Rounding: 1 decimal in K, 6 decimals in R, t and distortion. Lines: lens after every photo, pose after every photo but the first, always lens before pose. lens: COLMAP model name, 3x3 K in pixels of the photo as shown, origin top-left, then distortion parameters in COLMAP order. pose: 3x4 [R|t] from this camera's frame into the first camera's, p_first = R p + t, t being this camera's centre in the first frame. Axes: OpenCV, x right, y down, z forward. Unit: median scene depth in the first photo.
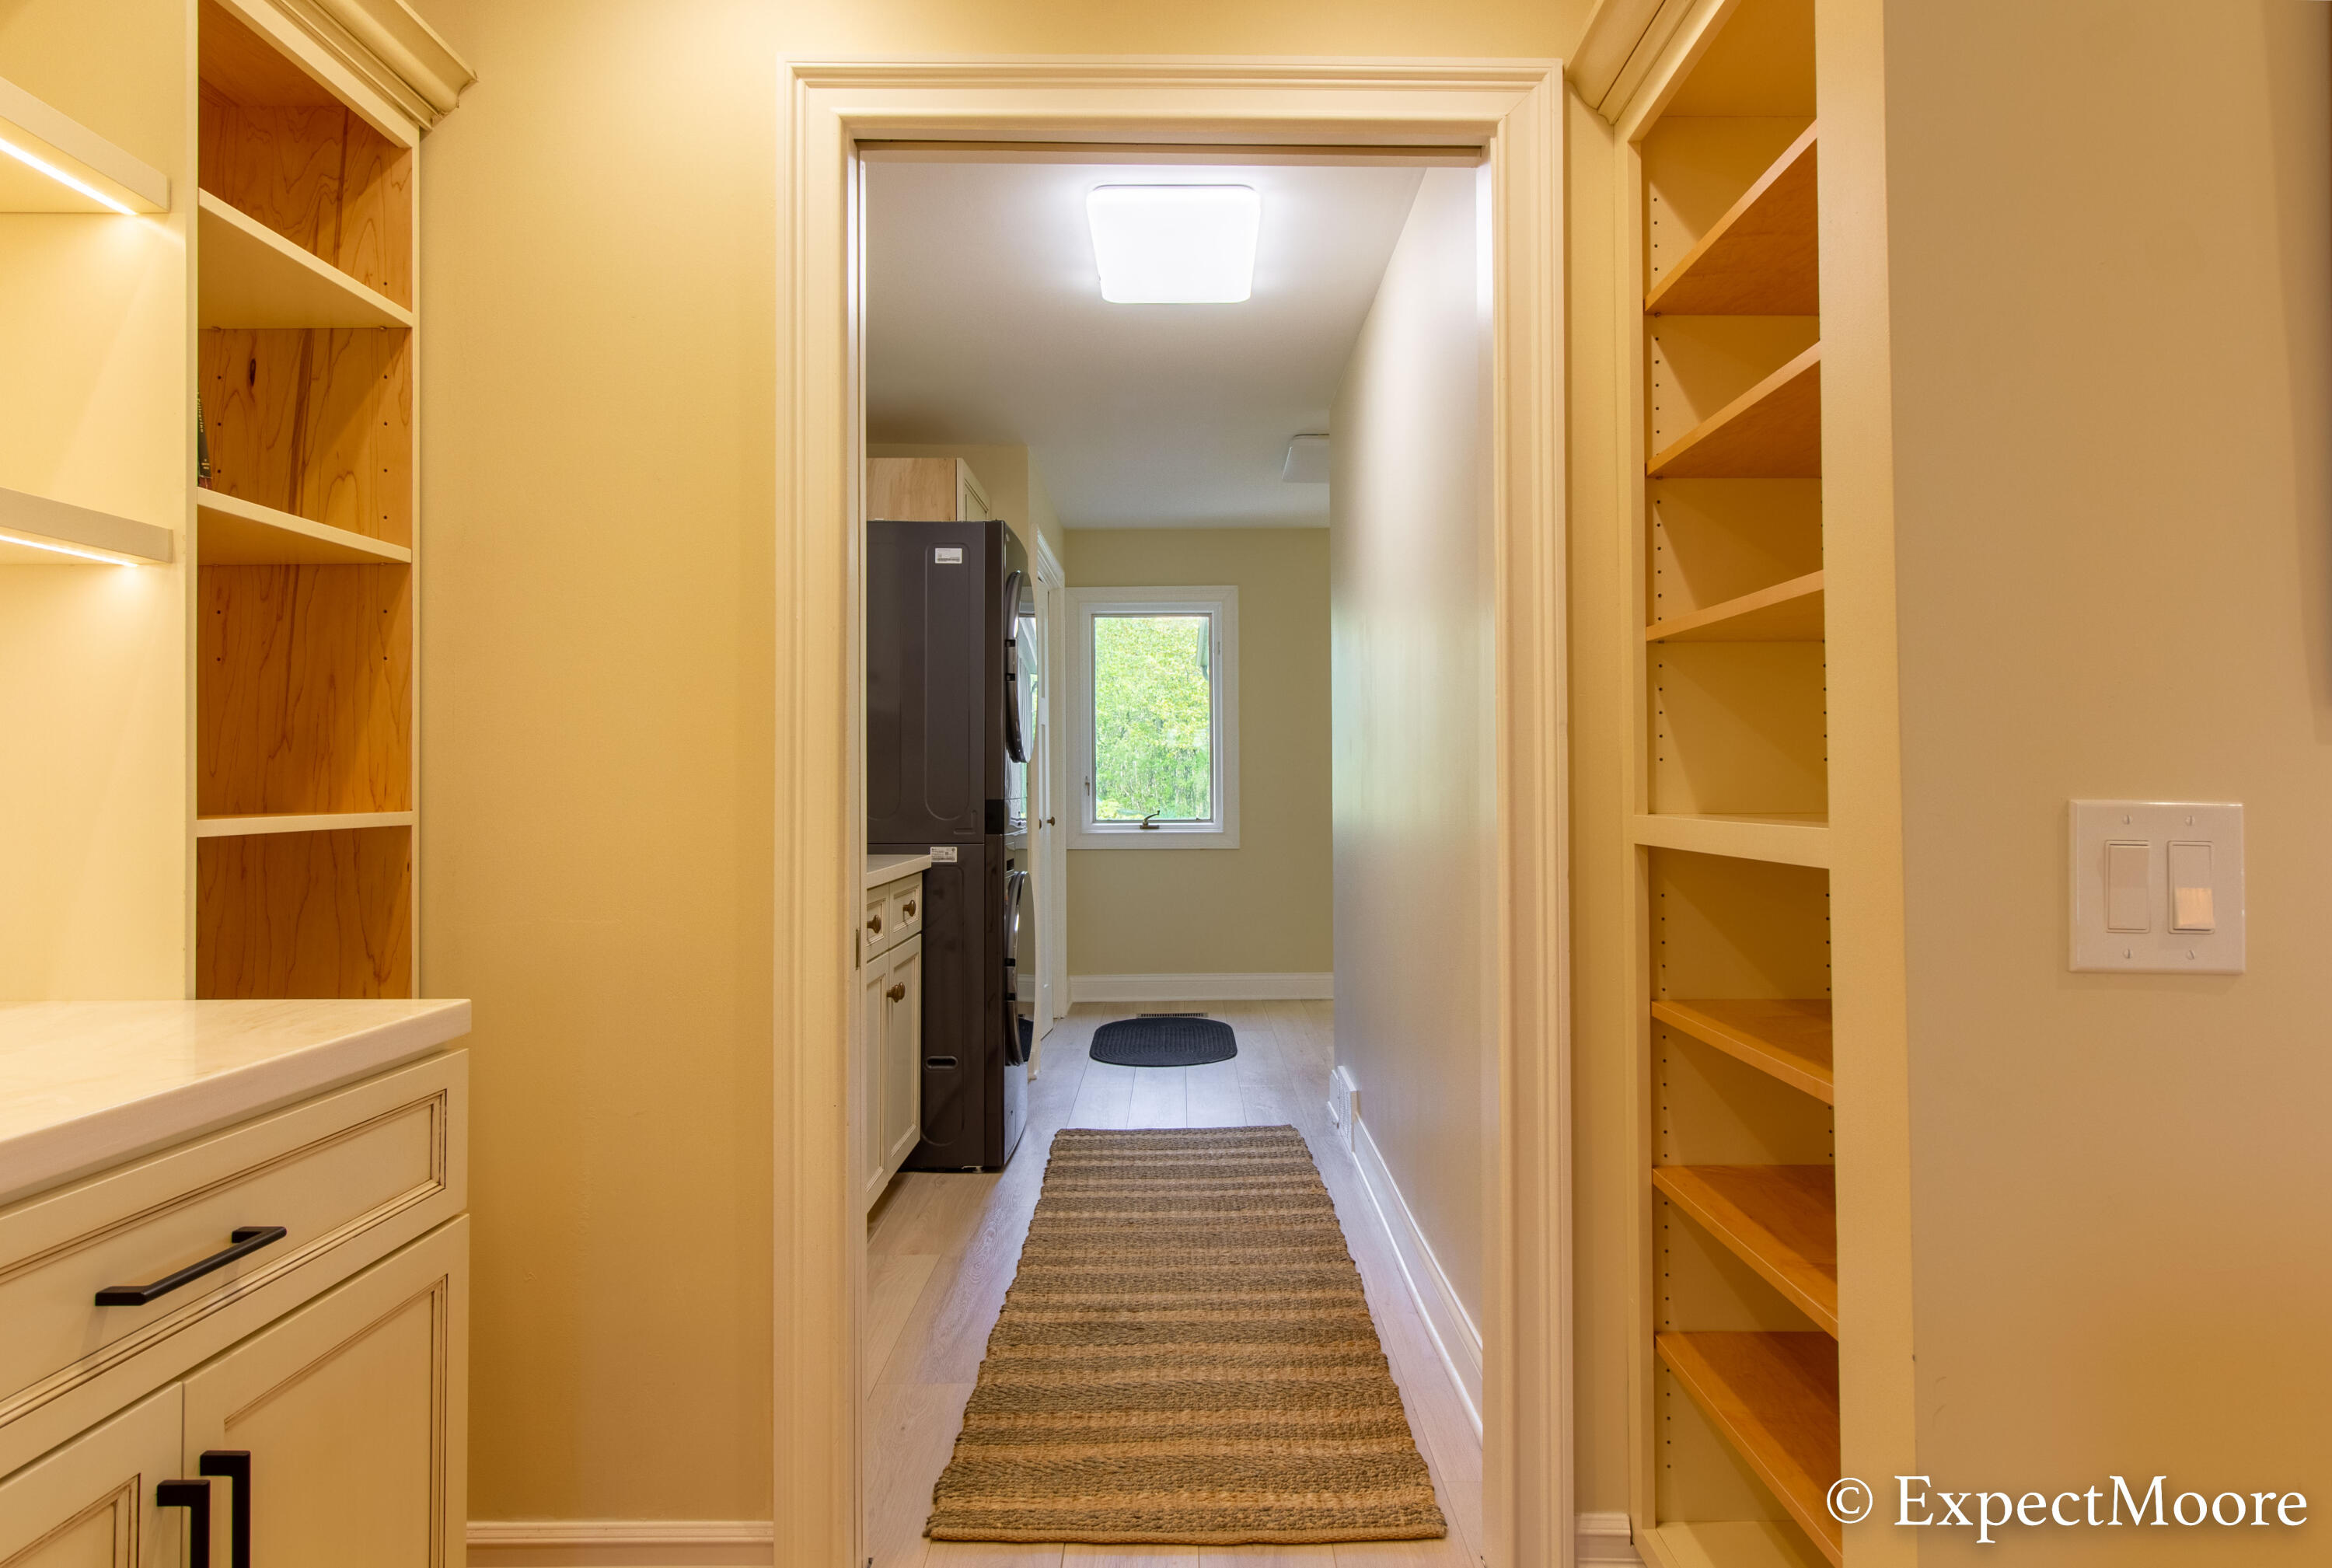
lens RADIAL K [[1584.3, 0, 1197.4], [0, 1584.3, 731.7], [0, 0, 1]] dist [0.006122, 0.001441]
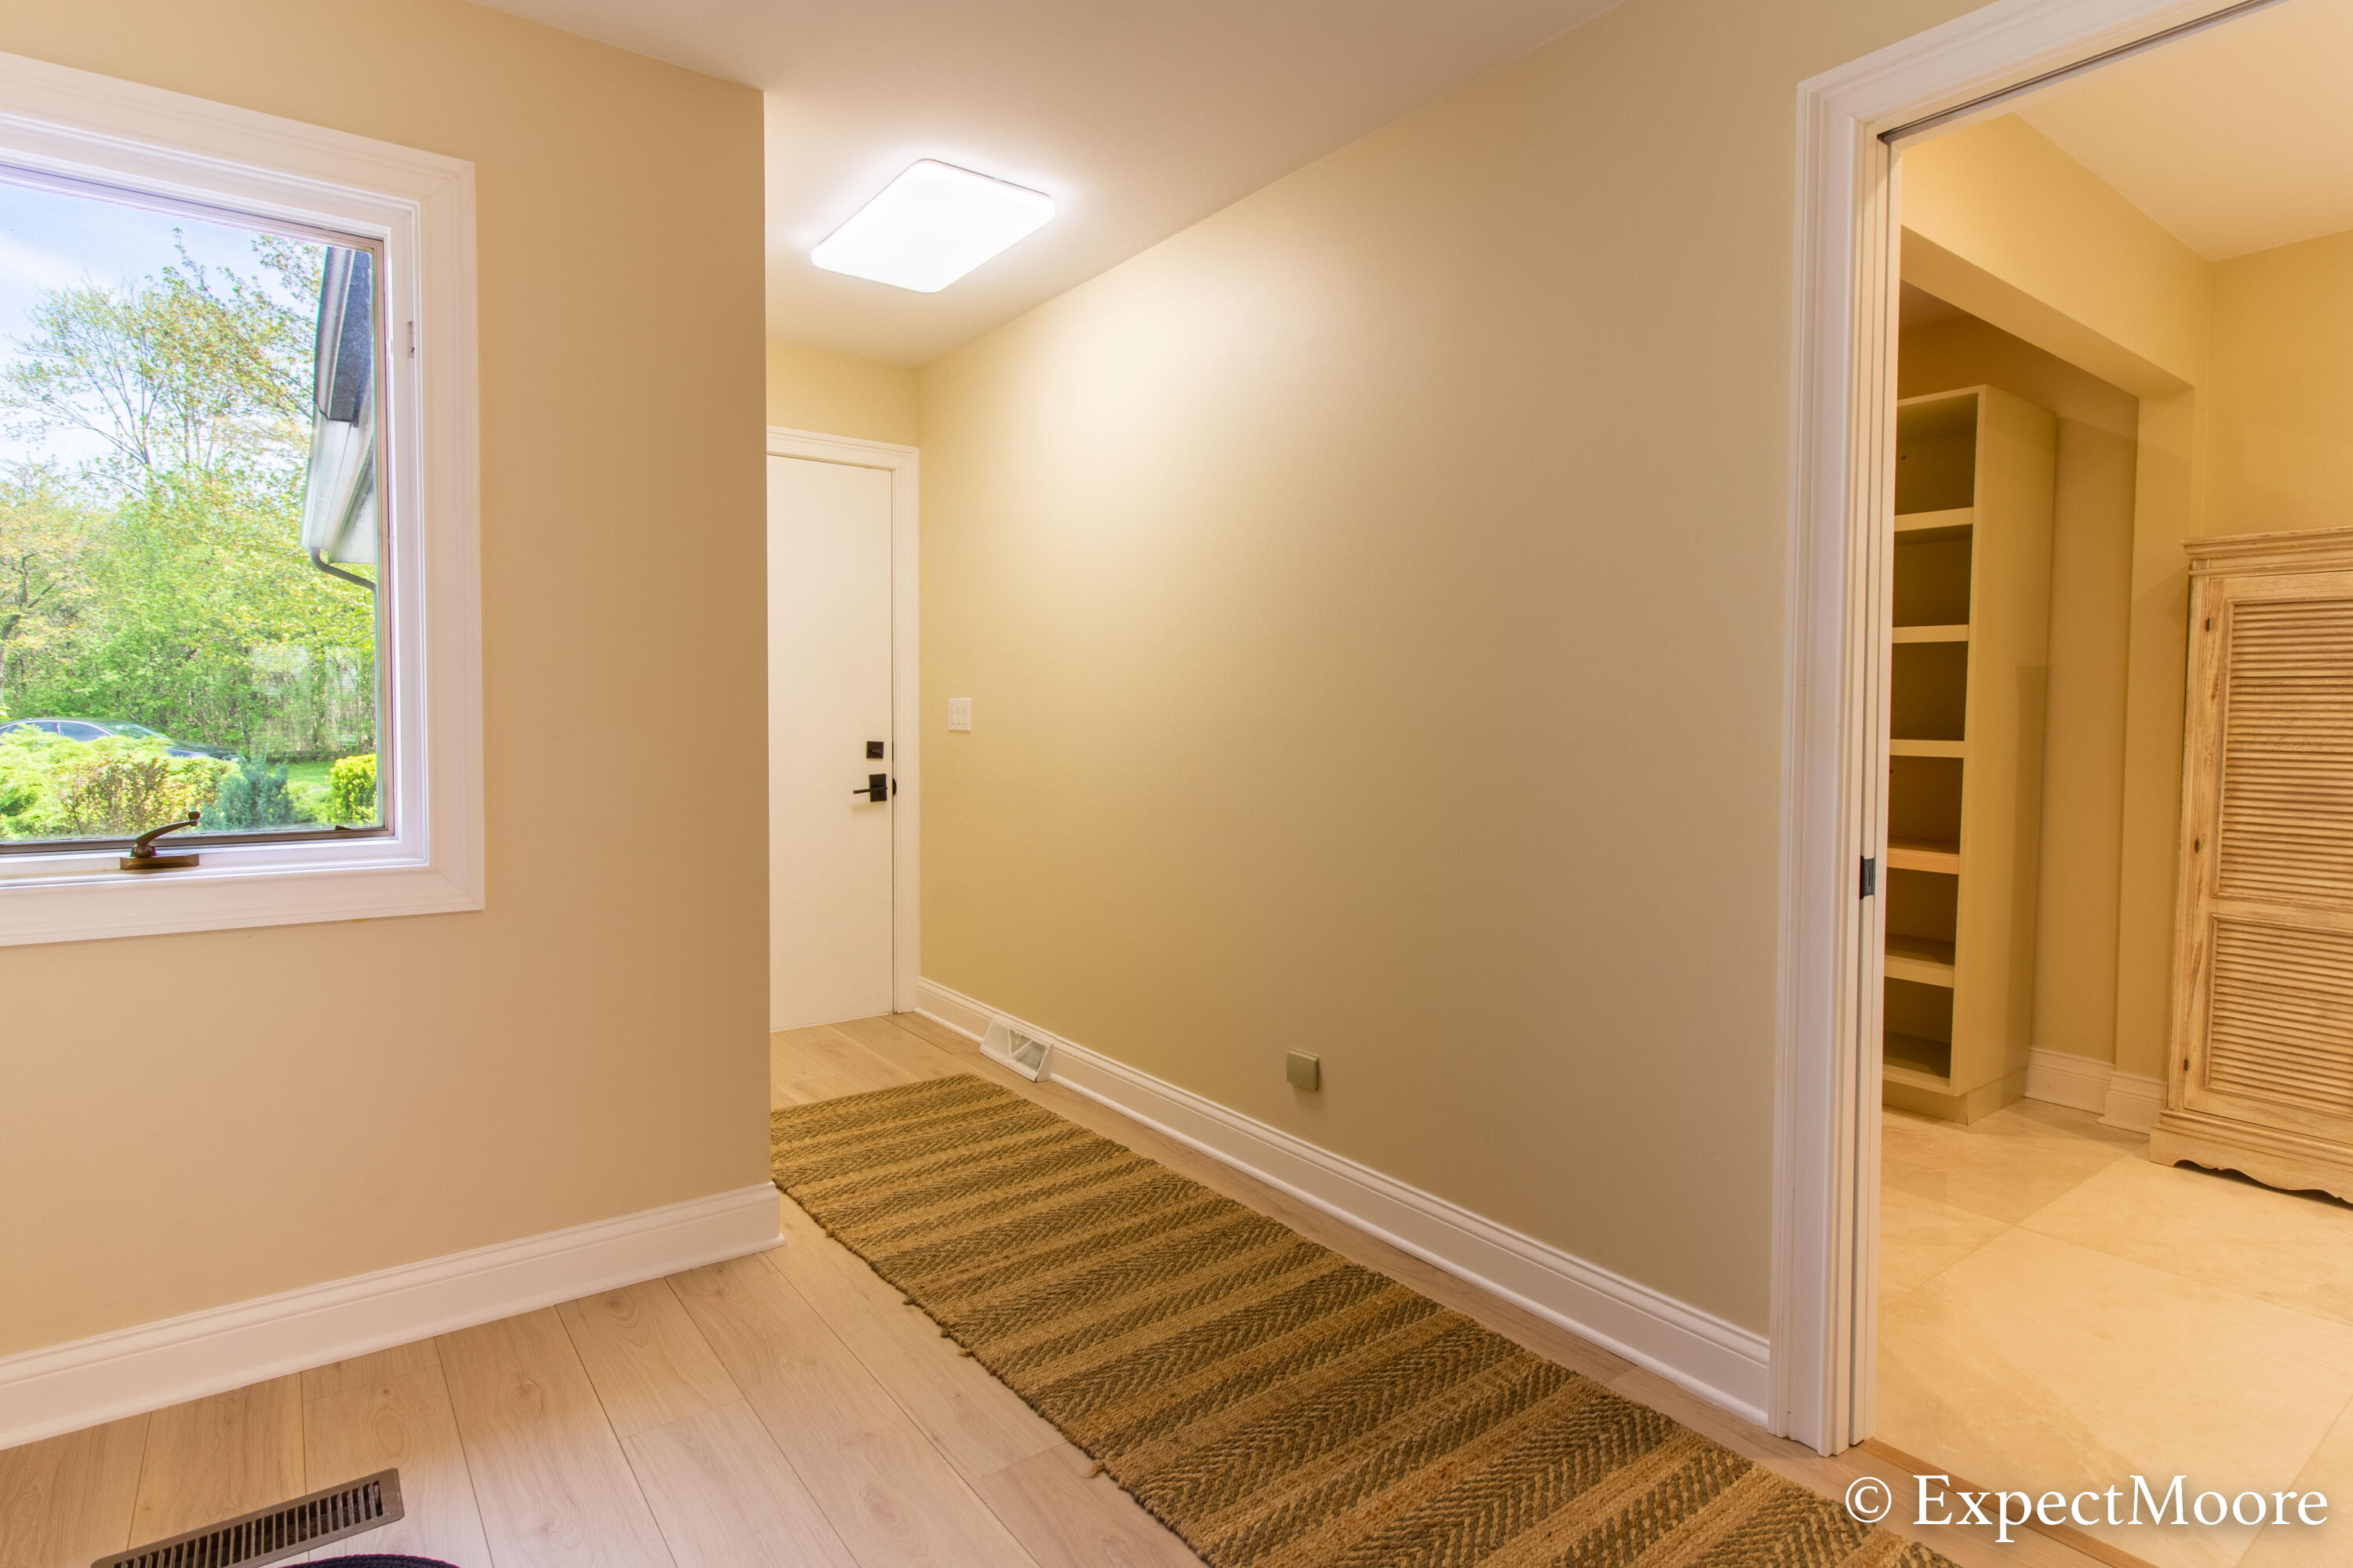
lens RADIAL K [[1202.6, 0, 1163.2], [0, 1202.6, 766.6], [0, 0, 1]] dist [-0.000116, -0.001242]
pose [[0.809902, -0.011984, 0.586443, -0.013819], [-0.031143, 0.997503, 0.063394, 0.026040], [-0.585738, -0.069606, 0.807506, 0.972724]]
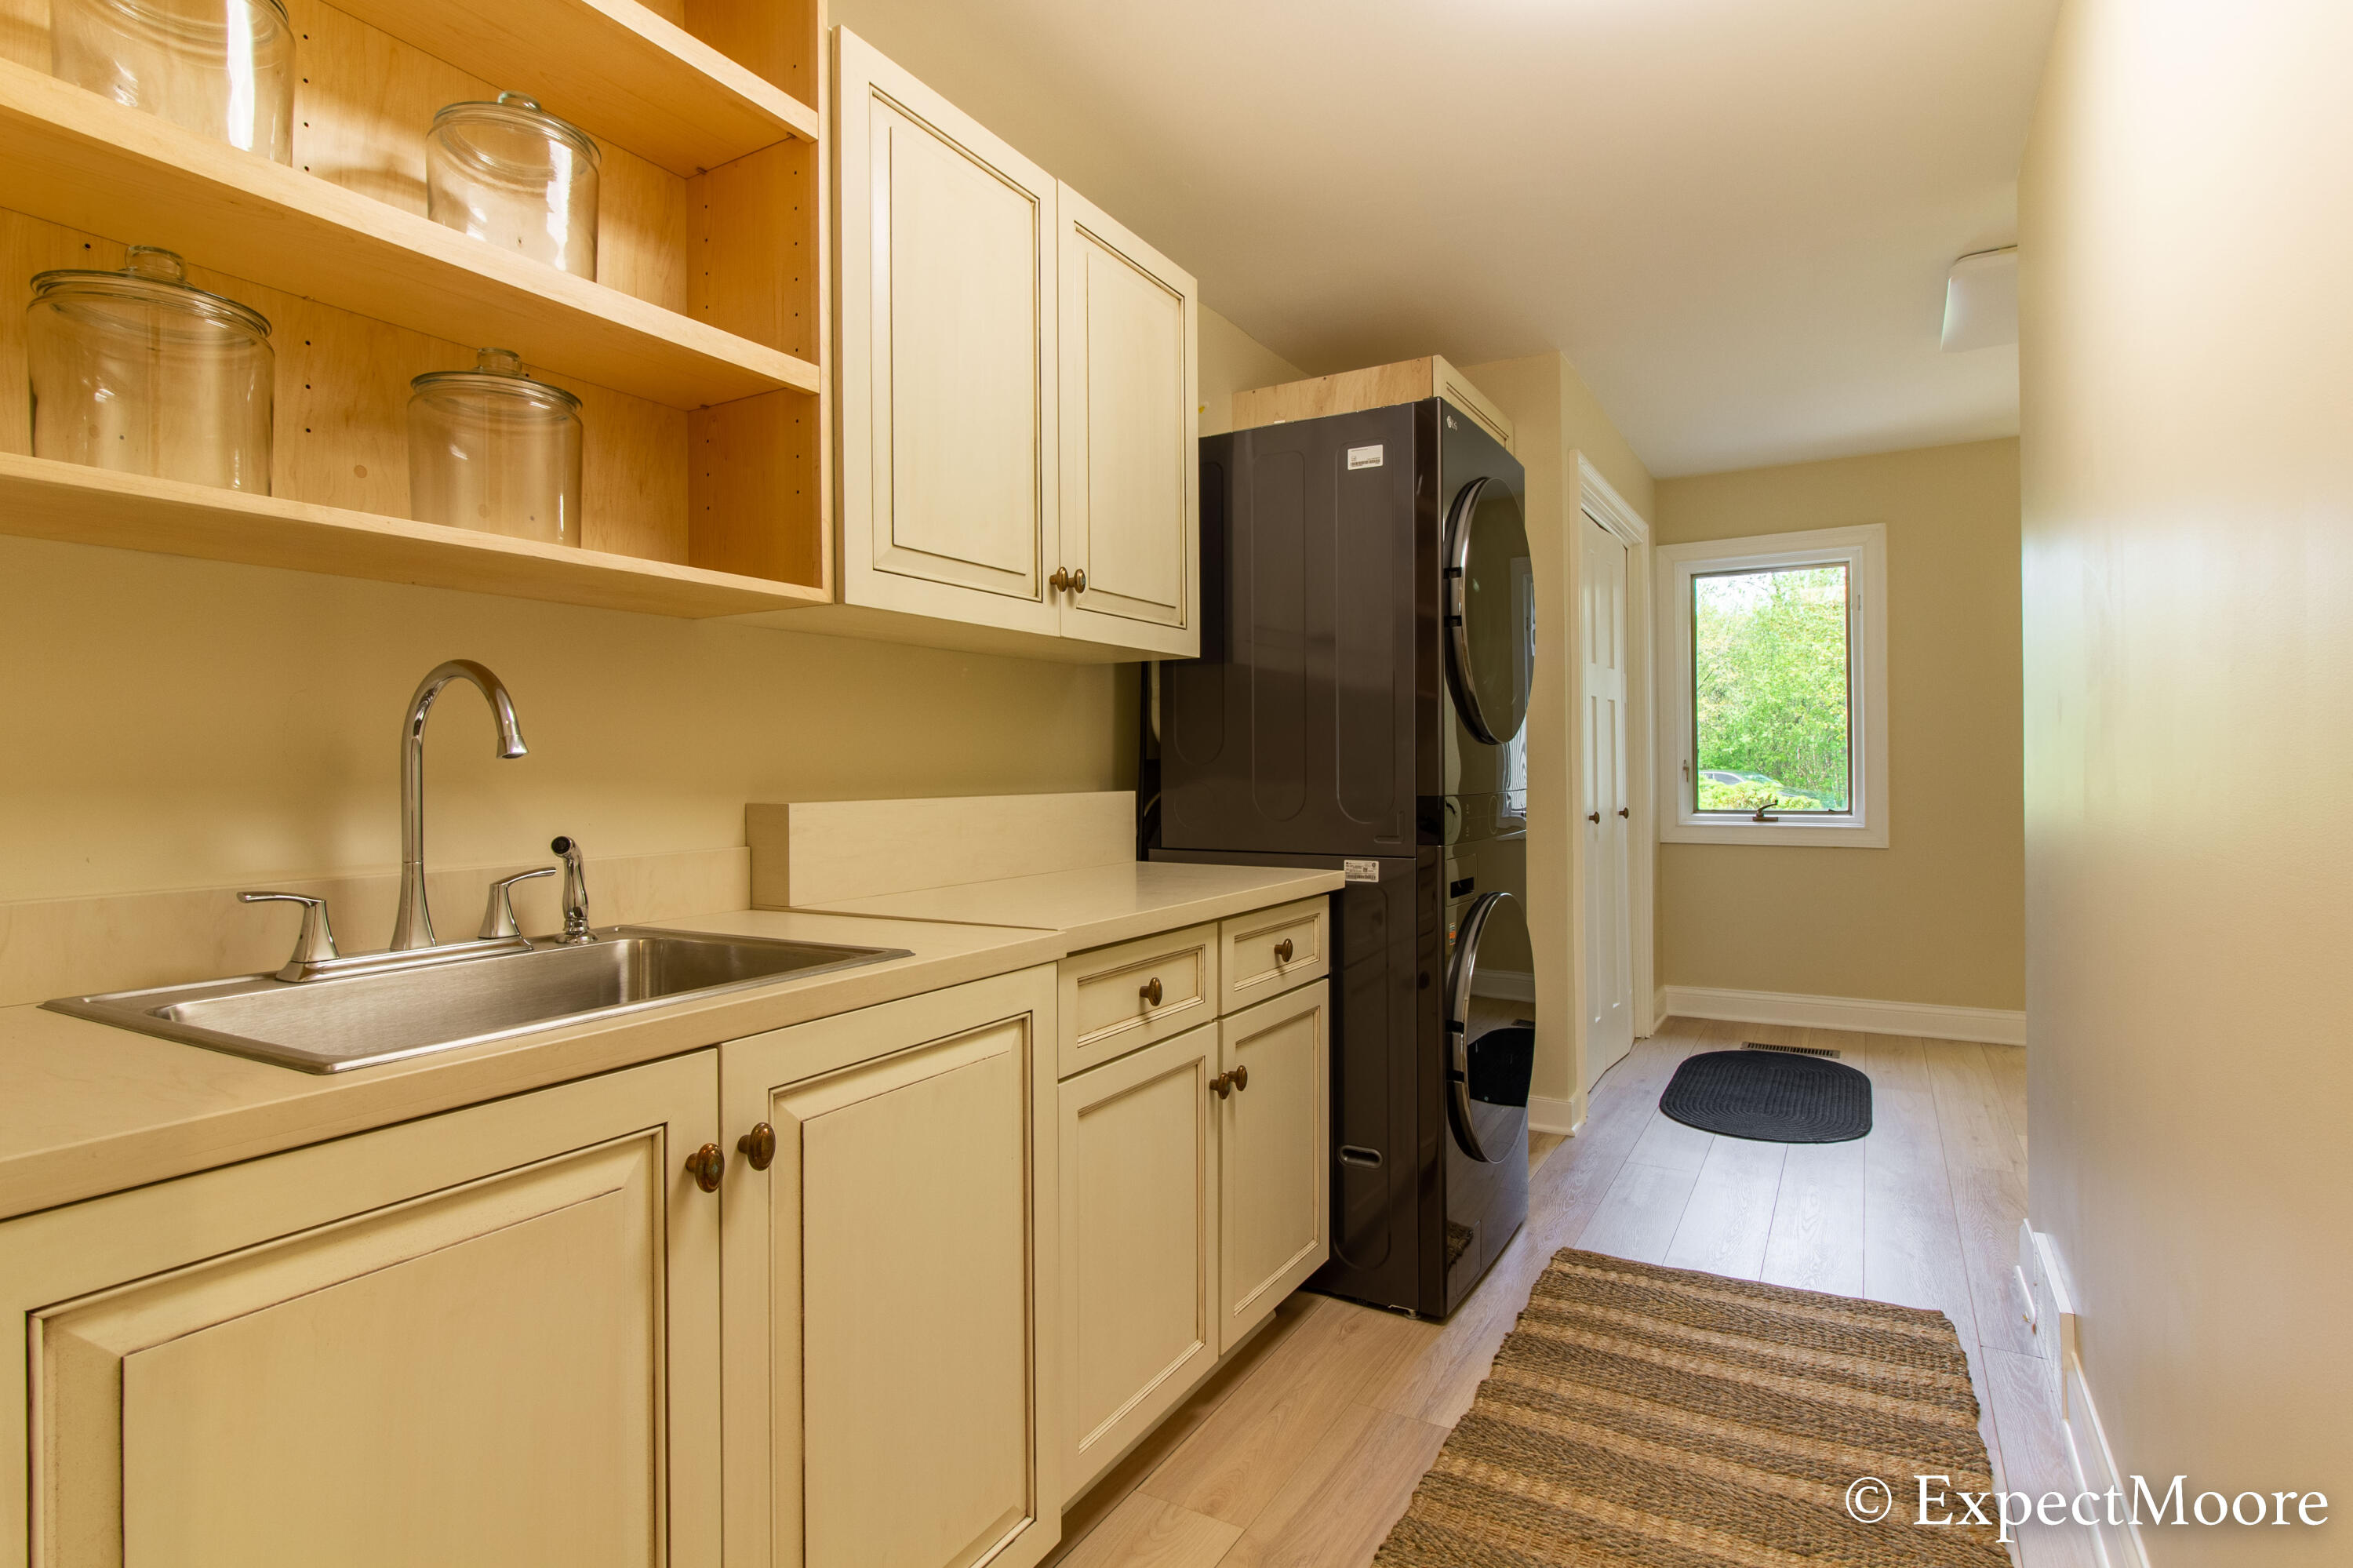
lens RADIAL K [[1202.8, 0, 1154.7], [0, 1202.8, 757.0], [0, 0, 1]] dist [-0.000116, -0.001242]
pose [[0.853687, -0.003277, -0.520777, 0.036709], [0.017174, 0.999613, 0.021862, 0.009415], [0.520504, -0.027607, 0.853413, 0.386502]]
